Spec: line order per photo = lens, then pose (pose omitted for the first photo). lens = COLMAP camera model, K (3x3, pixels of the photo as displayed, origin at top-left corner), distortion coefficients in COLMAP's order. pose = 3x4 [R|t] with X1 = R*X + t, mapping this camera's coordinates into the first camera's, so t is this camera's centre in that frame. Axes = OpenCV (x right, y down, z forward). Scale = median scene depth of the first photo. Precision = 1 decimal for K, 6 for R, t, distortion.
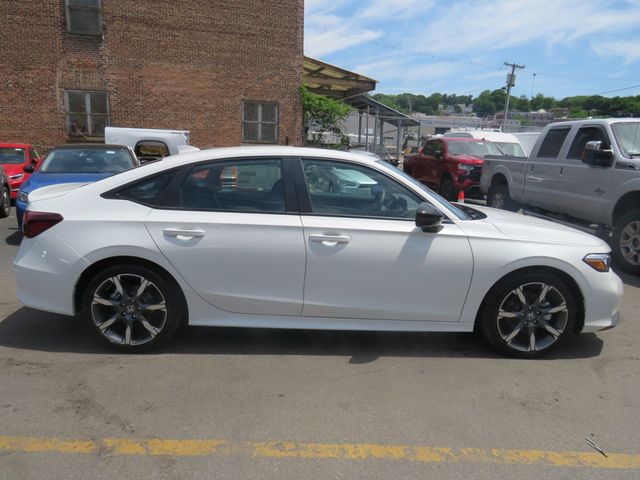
lens RADIAL K [[460.0, 0, 305.4], [0, 460.0, 241.0], [0, 0, 1]] dist [-0.051169, 0.033190]
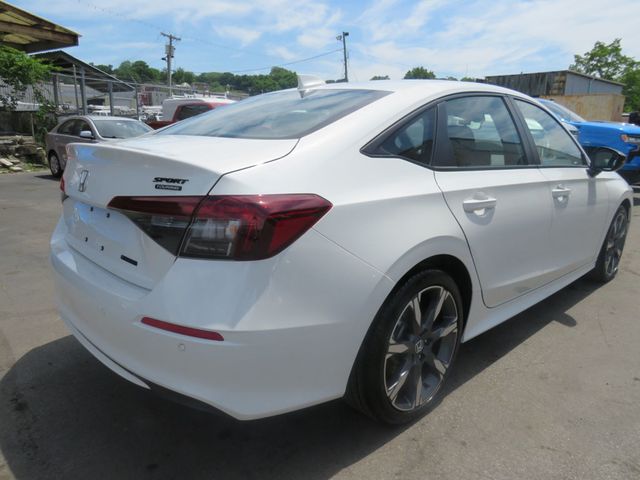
lens RADIAL K [[460.0, 0, 305.4], [0, 460.0, 241.0], [0, 0, 1]] dist [-0.051169, 0.033190]
pose [[0.747724, -0.163668, 0.643522, -0.164484], [0.126834, 0.986506, 0.103529, -0.012194], [-0.651783, 0.004209, 0.758394, 0.126162]]
